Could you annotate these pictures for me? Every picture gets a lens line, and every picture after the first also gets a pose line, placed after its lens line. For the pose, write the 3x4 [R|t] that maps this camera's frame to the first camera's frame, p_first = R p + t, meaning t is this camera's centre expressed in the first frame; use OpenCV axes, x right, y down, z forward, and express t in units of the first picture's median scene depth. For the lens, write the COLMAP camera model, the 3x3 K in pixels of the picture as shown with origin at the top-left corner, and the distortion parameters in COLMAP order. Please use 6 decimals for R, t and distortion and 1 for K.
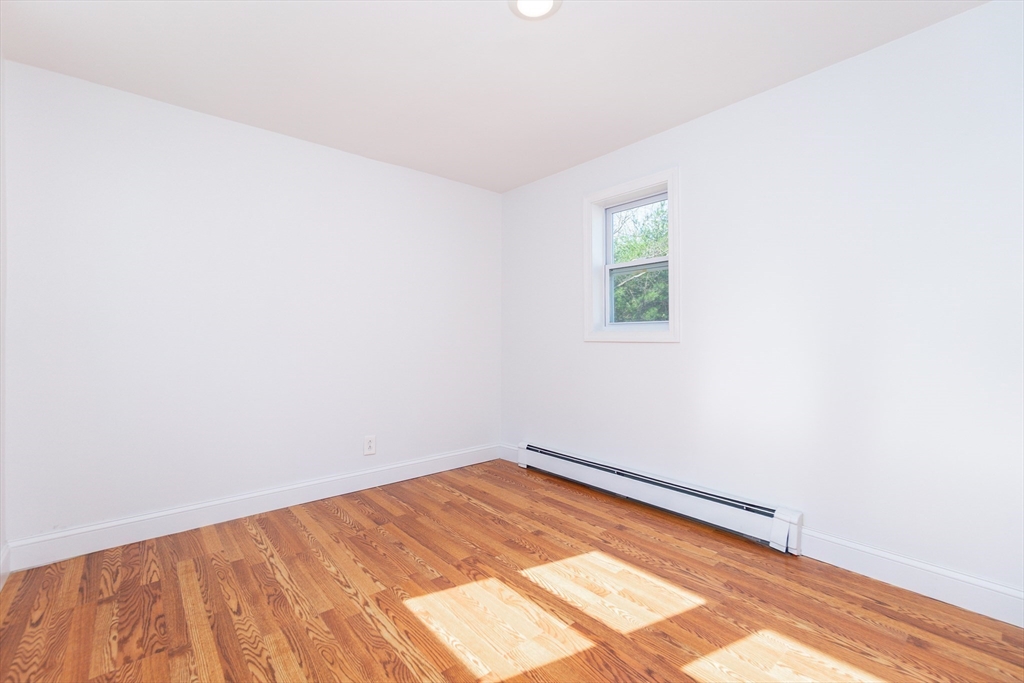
lens RADIAL K [[450.1, 0, 501.9], [0, 450.1, 367.0], [0, 0, 1]] dist [0.000532, -0.001433]
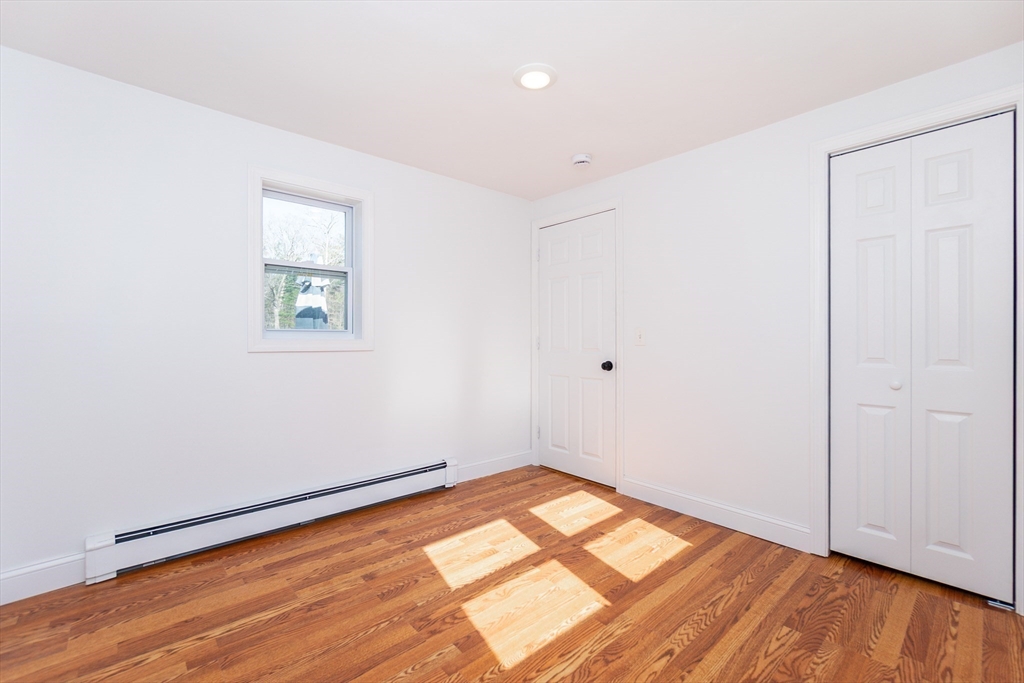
lens RADIAL K [[450.1, 0, 511.1], [0, 450.1, 339.7], [0, 0, 1]] dist [0.000532, -0.001433]
pose [[-0.056165, -0.000982, 0.998421, -0.982302], [0.062491, 0.998035, 0.004497, -0.084009], [-0.996464, 0.062645, -0.055994, 0.937728]]
